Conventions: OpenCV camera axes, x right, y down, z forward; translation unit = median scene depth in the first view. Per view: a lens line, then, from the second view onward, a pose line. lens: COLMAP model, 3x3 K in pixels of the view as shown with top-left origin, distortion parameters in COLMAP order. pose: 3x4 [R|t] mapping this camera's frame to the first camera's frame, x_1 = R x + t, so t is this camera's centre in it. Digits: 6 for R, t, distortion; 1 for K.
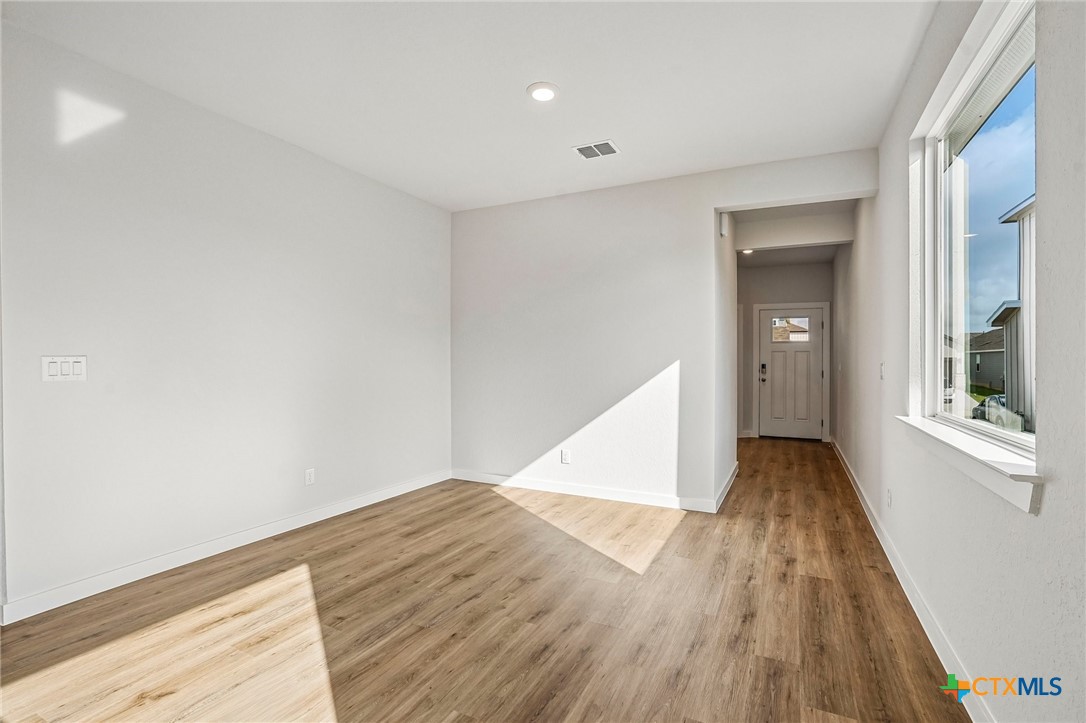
lens RADIAL K [[499.9, 0, 541.1], [0, 499.9, 360.1], [0, 0, 1]] dist [-0.069903, 0.025699]
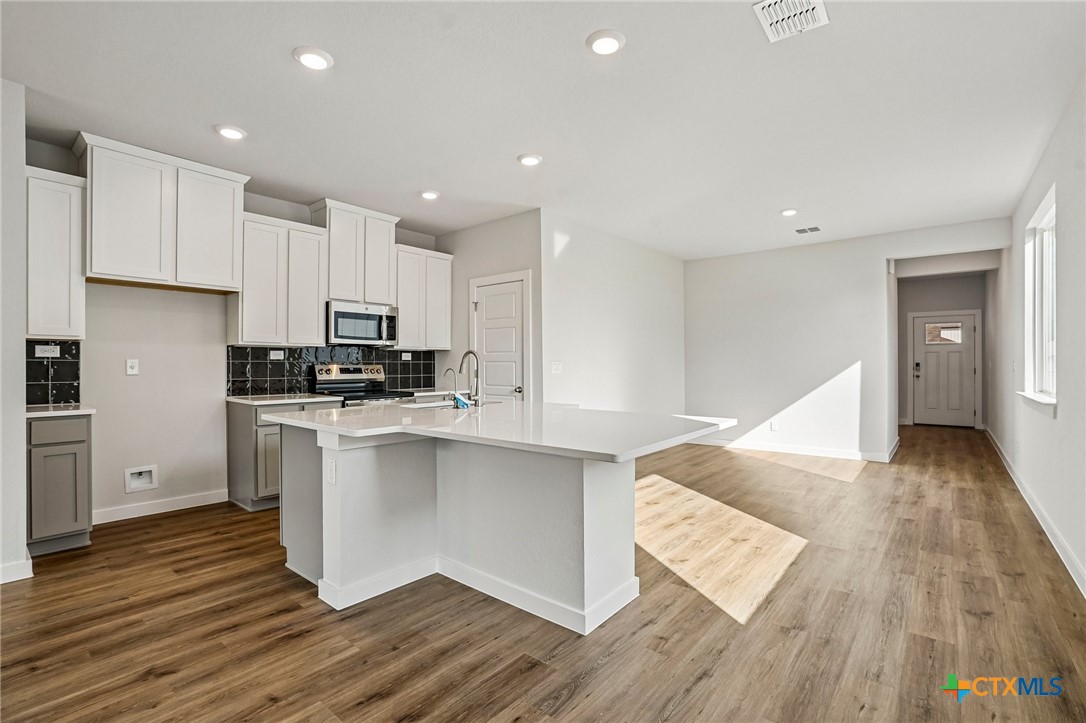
lens RADIAL K [[499.9, 0, 541.1], [0, 499.9, 360.1], [0, 0, 1]] dist [-0.069903, 0.025699]
pose [[0.974698, -0.007044, -0.223415, -0.353800], [0.006982, 0.999975, -0.001068, -0.007498], [0.223417, -0.000519, 0.974723, -0.690821]]
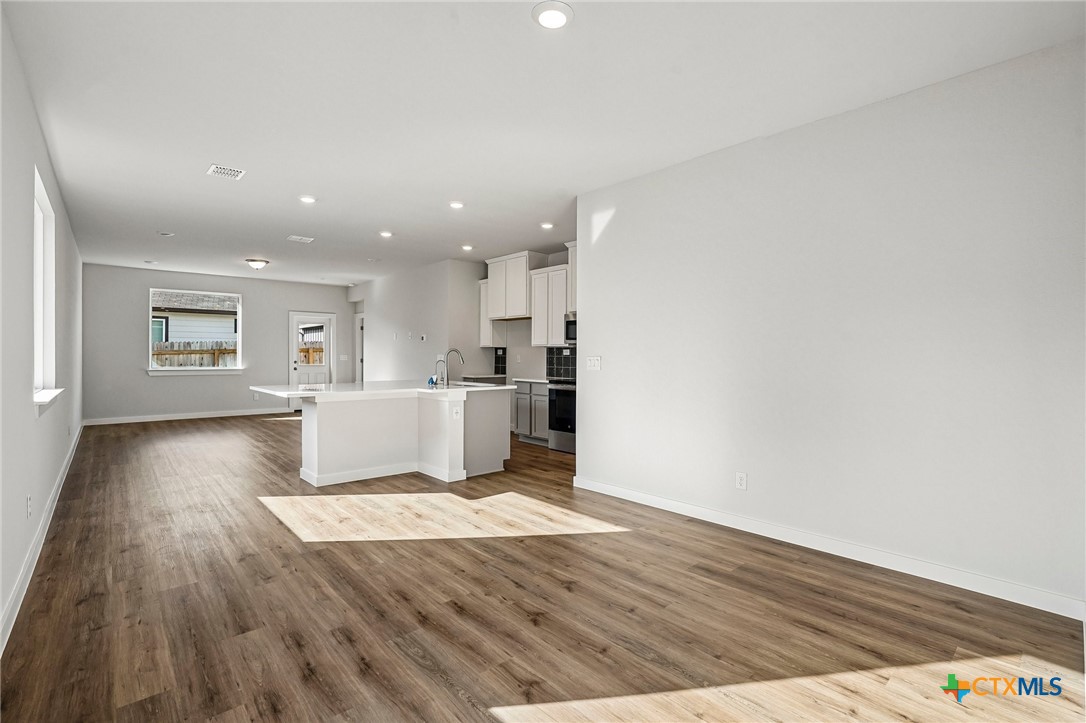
lens RADIAL K [[499.9, 0, 541.1], [0, 499.9, 360.1], [0, 0, 1]] dist [-0.069903, 0.025699]
pose [[-0.361409, 0.000897, -0.932407, 0.538114], [-0.003363, 0.999992, 0.002266, 0.000535], [0.932401, 0.003954, -0.361403, 0.929632]]
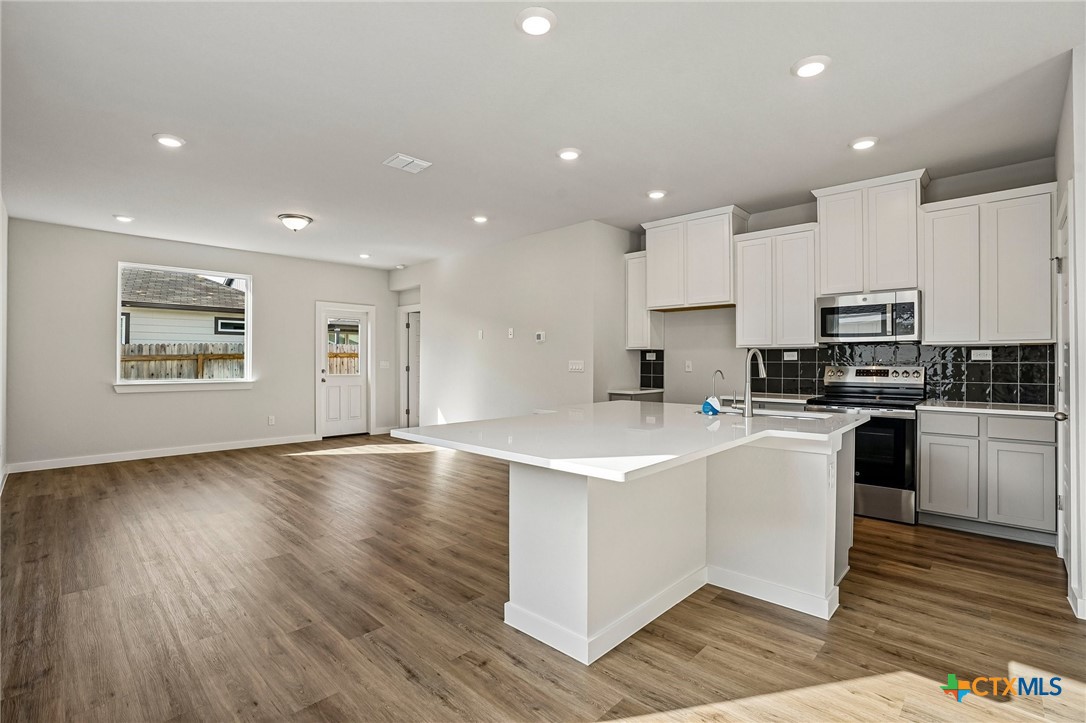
lens RADIAL K [[499.9, 0, 541.1], [0, 499.9, 360.1], [0, 0, 1]] dist [-0.069903, 0.025699]
pose [[-0.294216, -0.008675, -0.955700, 0.132563], [0.000257, 0.999958, -0.009156, -0.003657], [0.955739, -0.002940, -0.294201, 0.098109]]
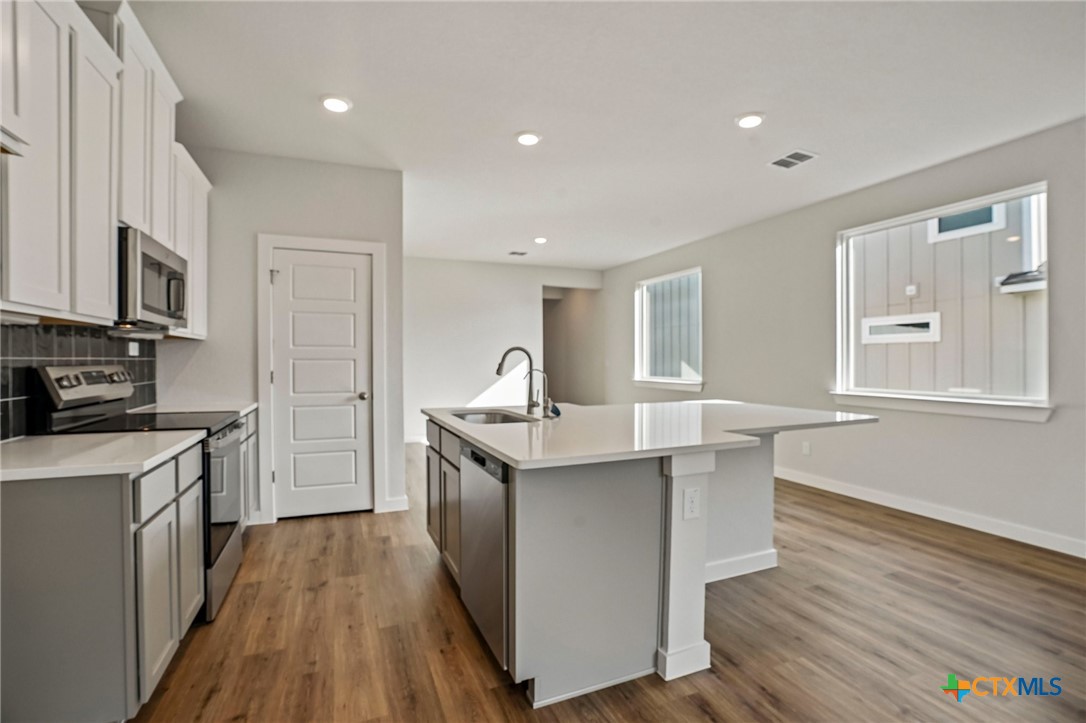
lens RADIAL K [[499.9, 0, 541.1], [0, 499.9, 360.1], [0, 0, 1]] dist [-0.069903, 0.025699]
pose [[0.645283, -0.003064, 0.763938, -1.247142], [-0.002135, 0.999981, 0.005815, -0.011443], [-0.763941, -0.005384, 0.645264, -0.330760]]
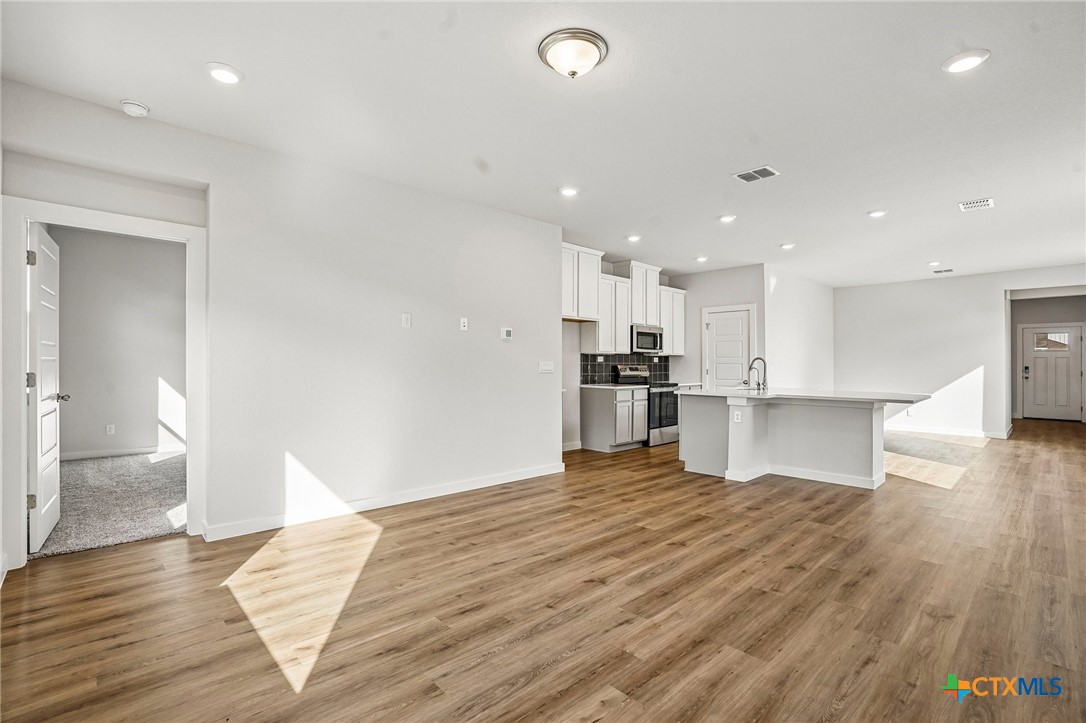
lens RADIAL K [[499.9, 0, 541.1], [0, 499.9, 360.1], [0, 0, 1]] dist [-0.069903, 0.025699]
pose [[0.940147, -0.003070, -0.340755, -0.806896], [0.001689, 0.999989, -0.004351, -0.013376], [0.340765, 0.003515, 0.940142, -1.571408]]
